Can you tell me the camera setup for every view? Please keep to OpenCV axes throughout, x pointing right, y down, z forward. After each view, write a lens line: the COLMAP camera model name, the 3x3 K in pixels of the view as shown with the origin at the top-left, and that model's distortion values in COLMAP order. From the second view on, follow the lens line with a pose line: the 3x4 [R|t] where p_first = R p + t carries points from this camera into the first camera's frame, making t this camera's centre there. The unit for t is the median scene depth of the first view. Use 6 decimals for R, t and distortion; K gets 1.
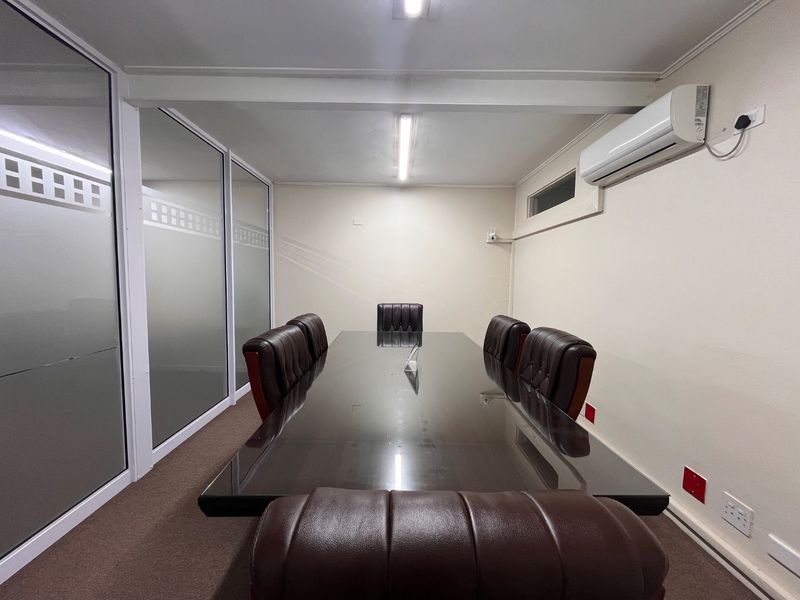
lens RADIAL K [[324.4, 0, 401.0], [0, 324.4, 298.2], [0, 0, 1]] dist [0.002463, 0.000454]
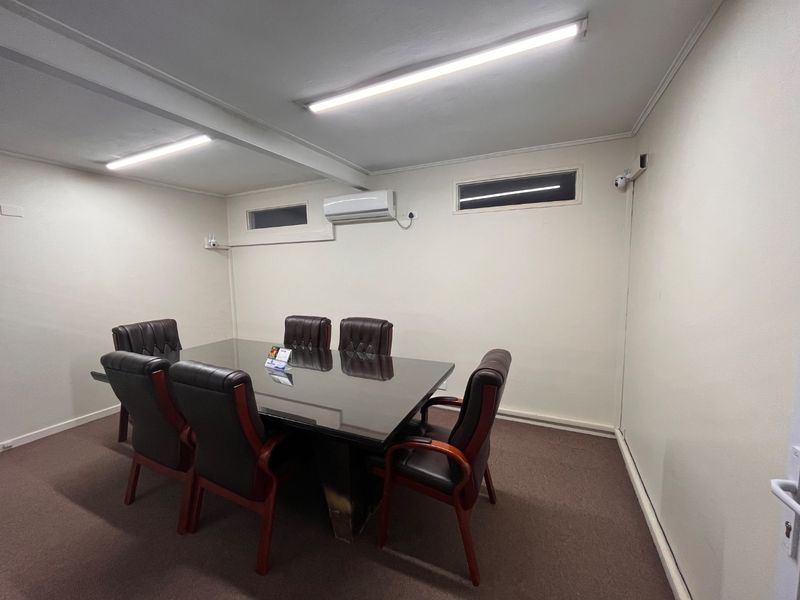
lens RADIAL K [[324.4, 0, 399.6], [0, 324.4, 300.6], [0, 0, 1]] dist [0.002463, 0.000454]
pose [[0.448206, -0.109489, 0.887200, -0.557110], [0.079766, 0.993410, 0.082299, -0.068706], [-0.890365, 0.033881, 0.453986, 0.025148]]
